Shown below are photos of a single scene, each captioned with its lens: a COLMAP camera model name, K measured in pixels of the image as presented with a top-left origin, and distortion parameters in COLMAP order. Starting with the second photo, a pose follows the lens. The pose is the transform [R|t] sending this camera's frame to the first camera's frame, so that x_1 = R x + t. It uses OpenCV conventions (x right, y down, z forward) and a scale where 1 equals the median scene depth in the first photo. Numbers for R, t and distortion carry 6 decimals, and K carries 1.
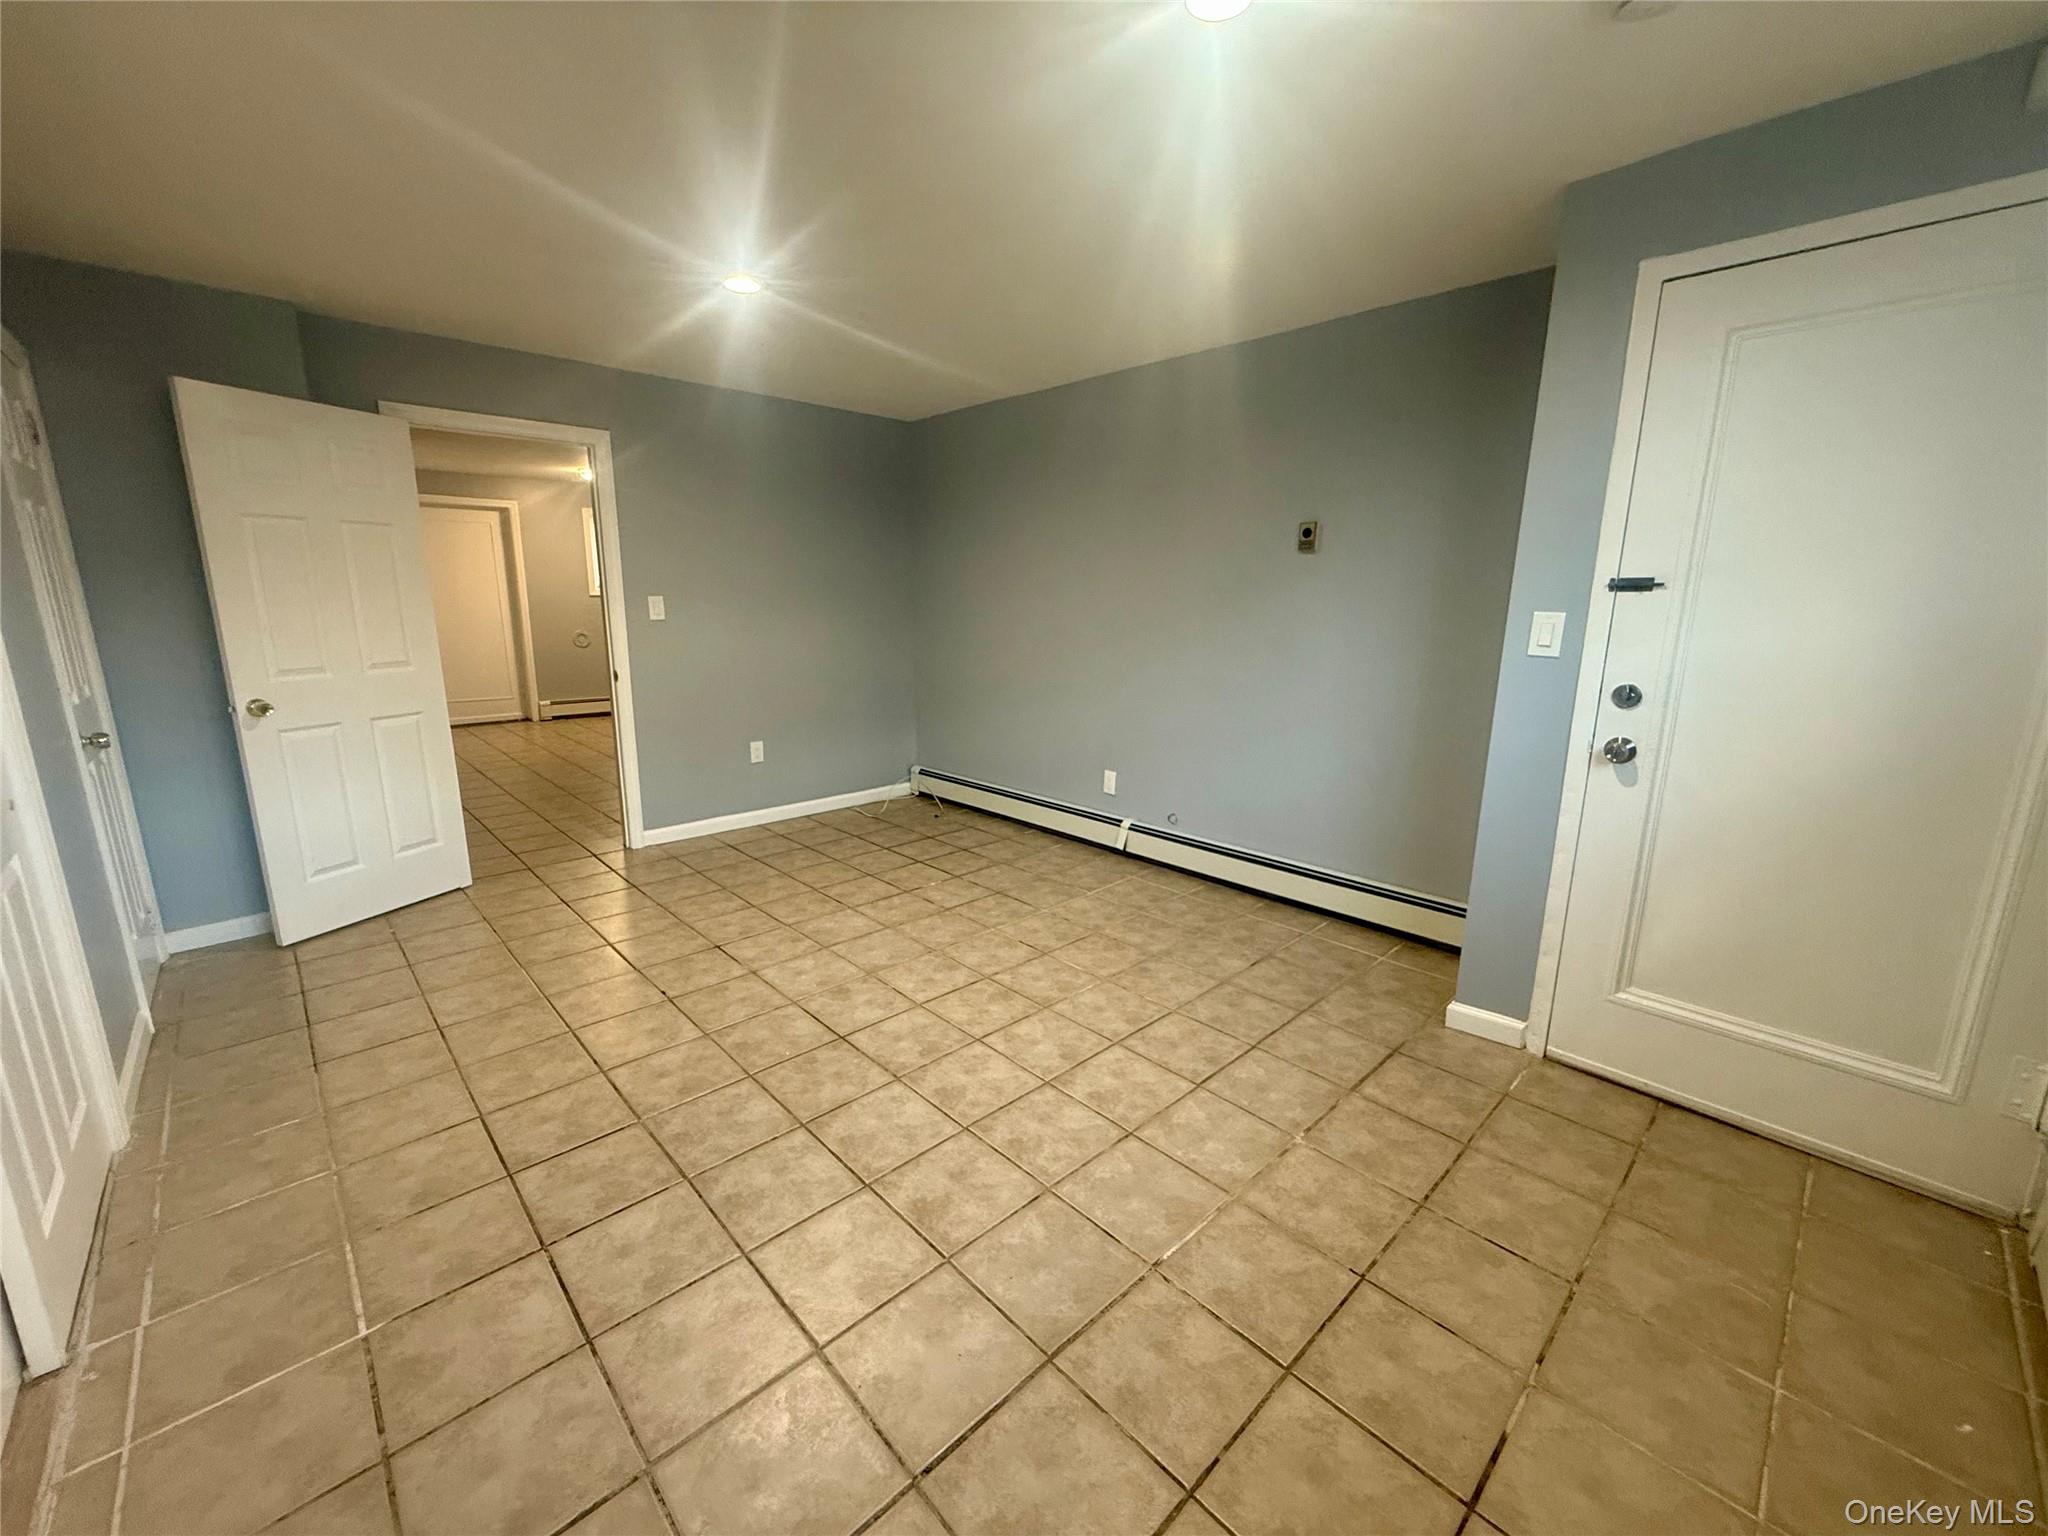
lens RADIAL K [[815.6, 0, 1016.1], [0, 815.6, 768.8], [0, 0, 1]] dist [-0.002377, -0.000915]
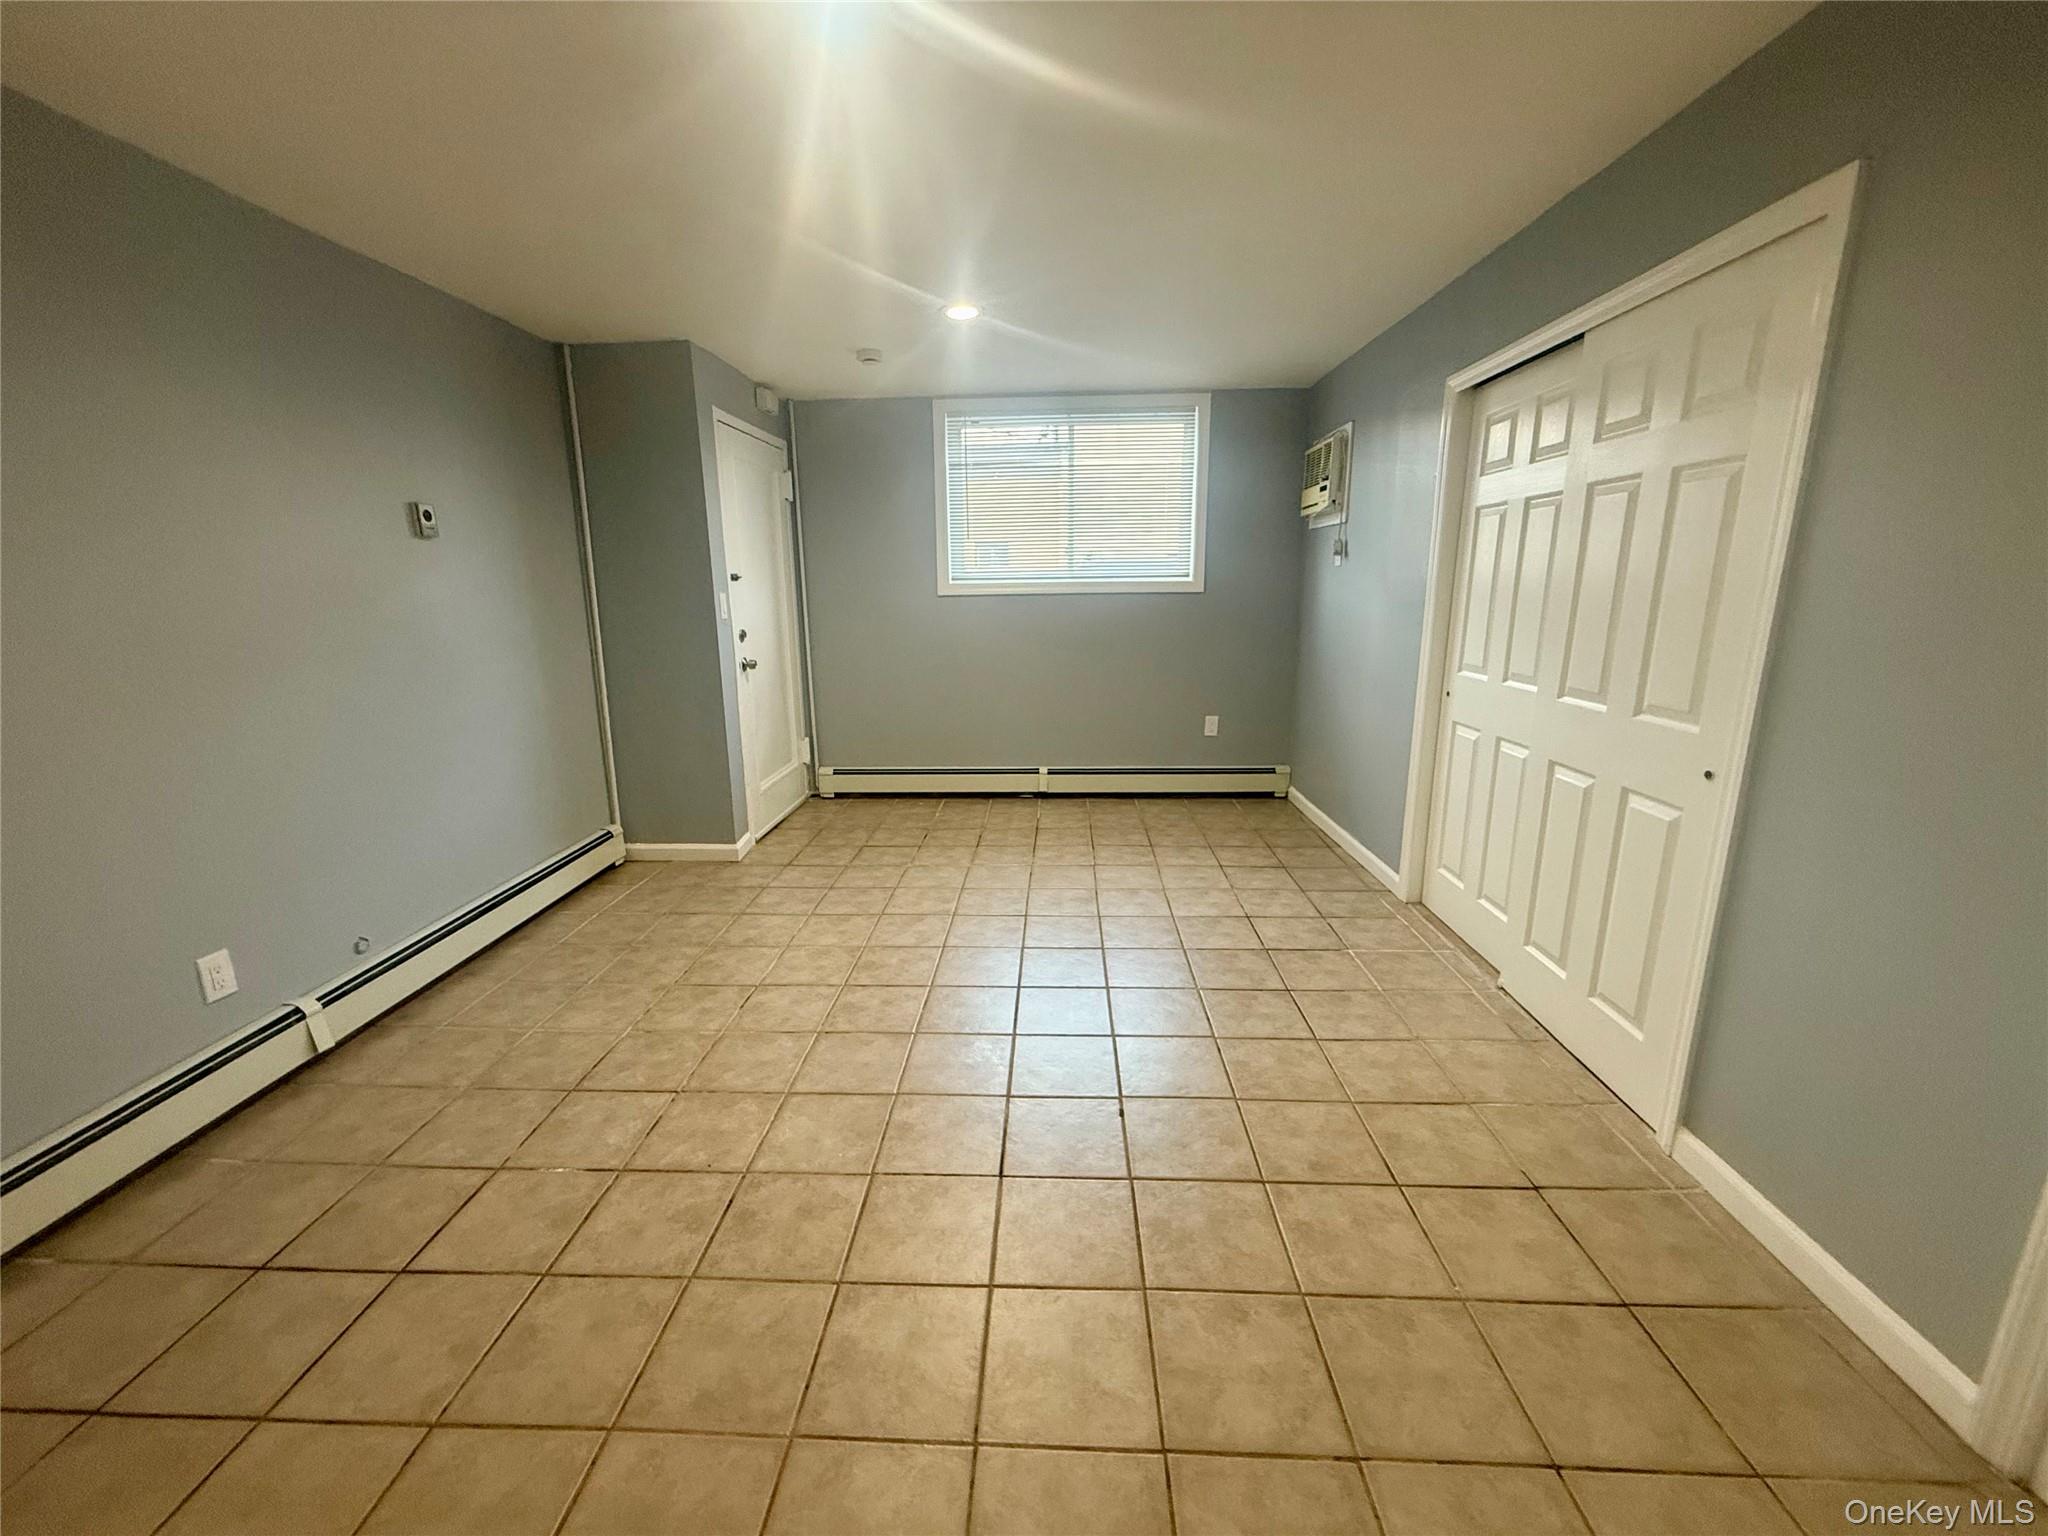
lens RADIAL K [[815.6, 0, 1016.1], [0, 815.6, 768.8], [0, 0, 1]] dist [-0.002377, -0.000915]
pose [[-0.692815, -0.157066, 0.703802, -0.869765], [0.164679, 0.915739, 0.366472, -0.316504], [-0.702060, 0.369799, -0.608572, 1.450996]]
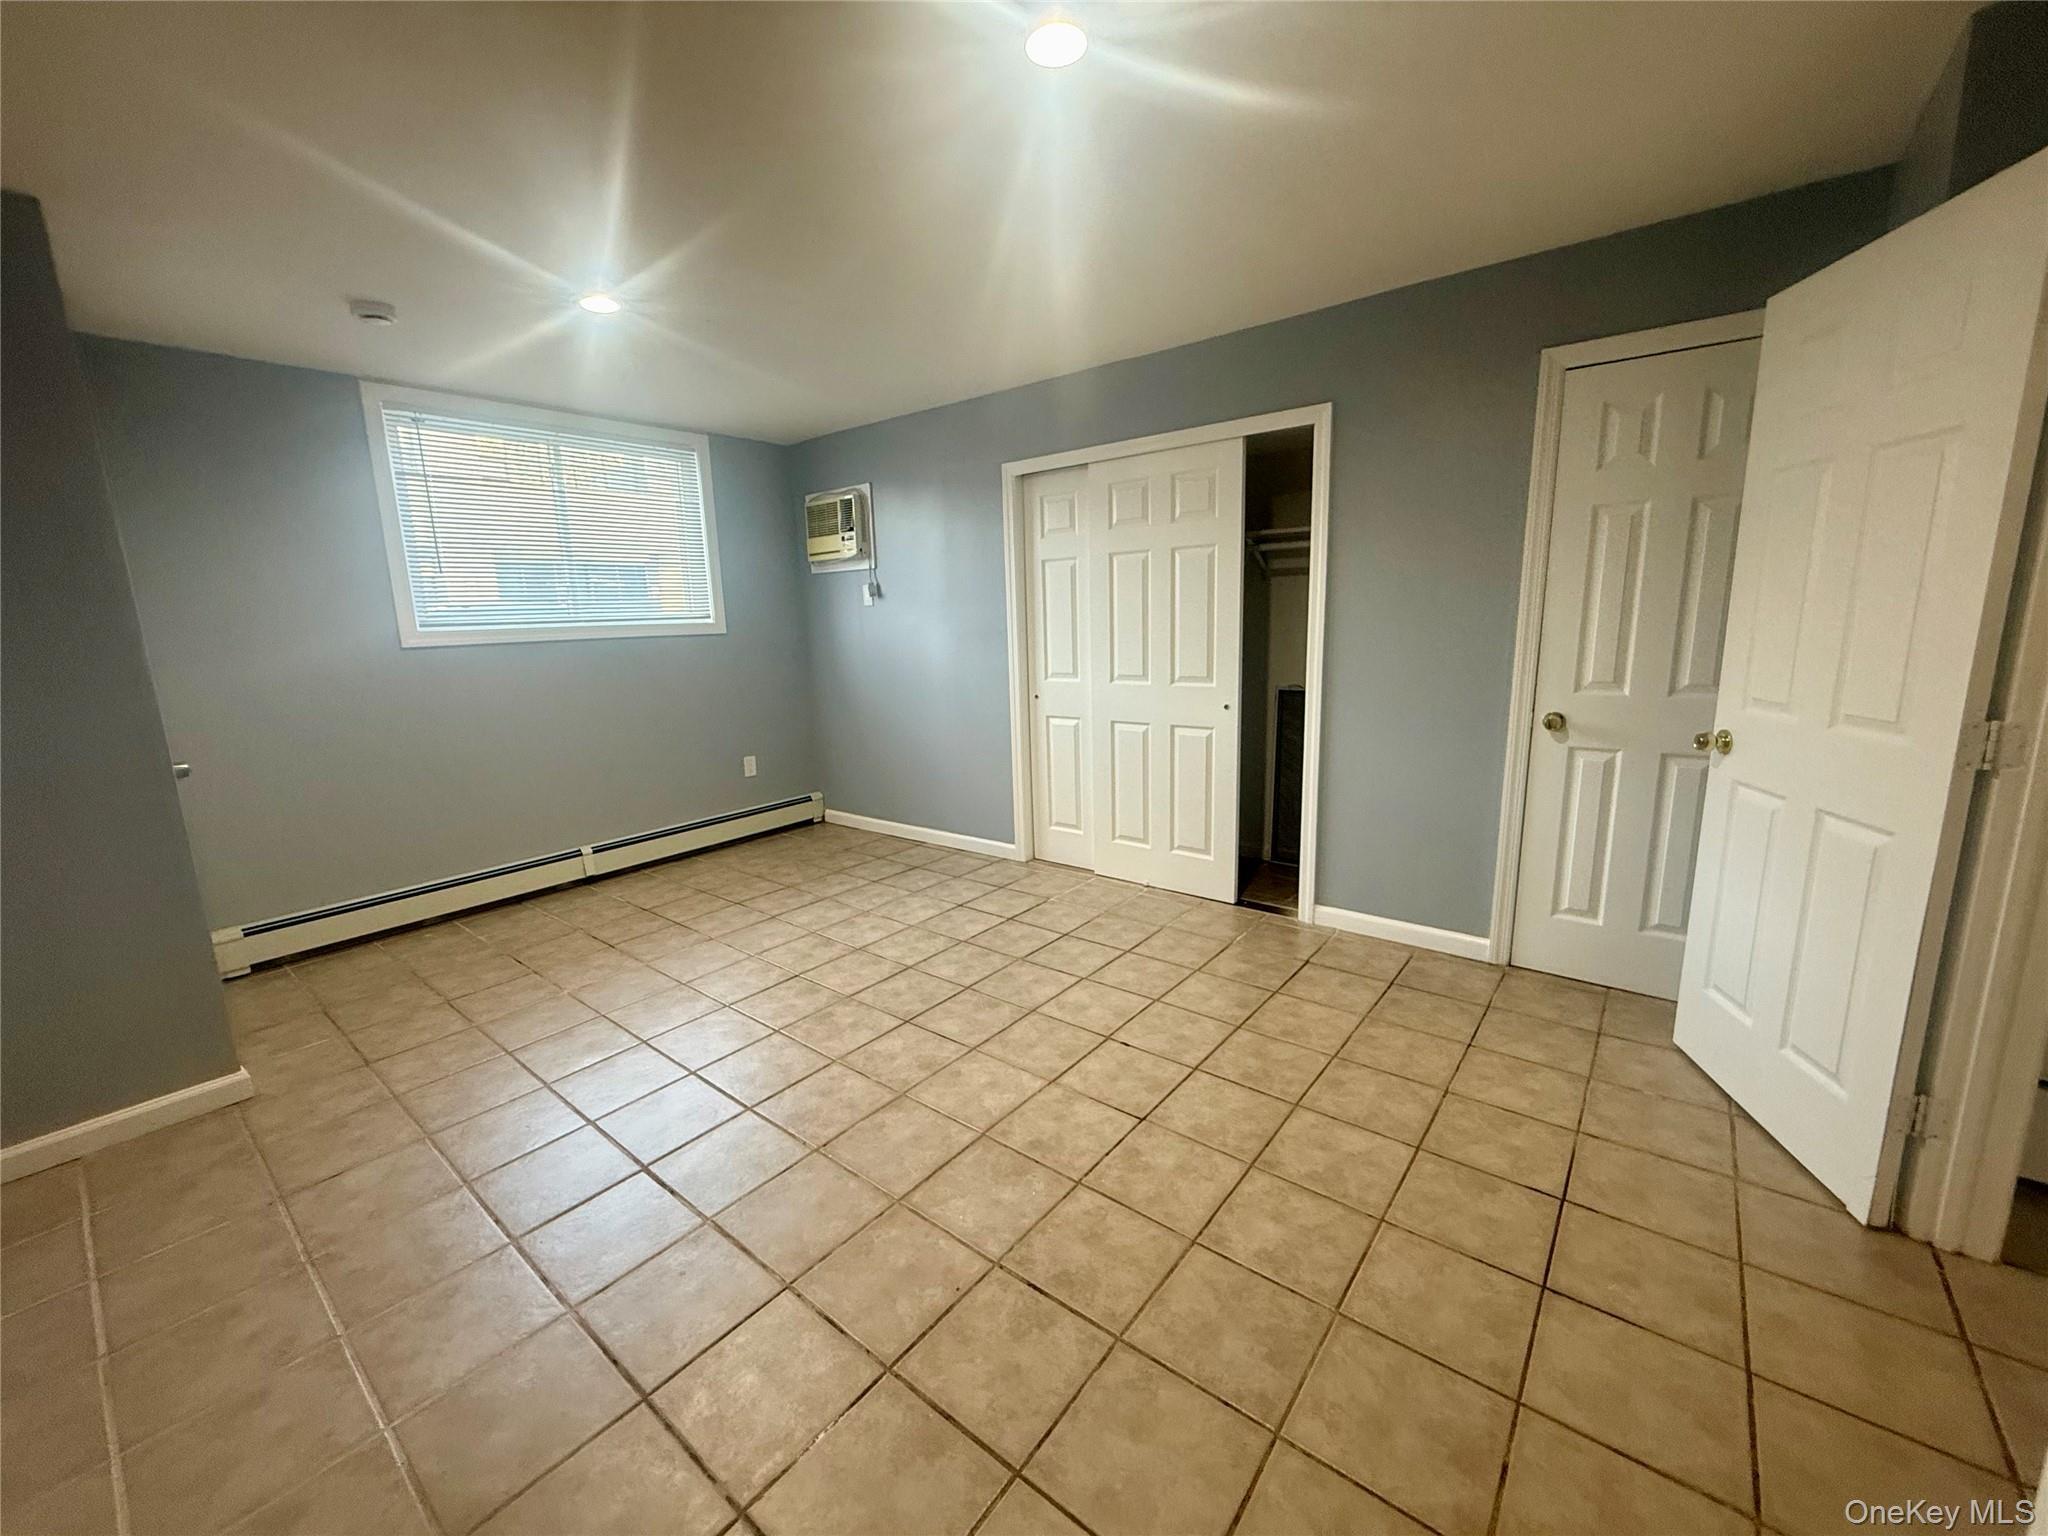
lens RADIAL K [[815.6, 0, 1016.1], [0, 815.6, 768.8], [0, 0, 1]] dist [-0.002377, -0.000915]
pose [[-0.991078, 0.052927, -0.122323, -0.224906], [0.000622, 0.919599, 0.392858, -0.372348], [0.133281, 0.389277, -0.911427, 1.739457]]
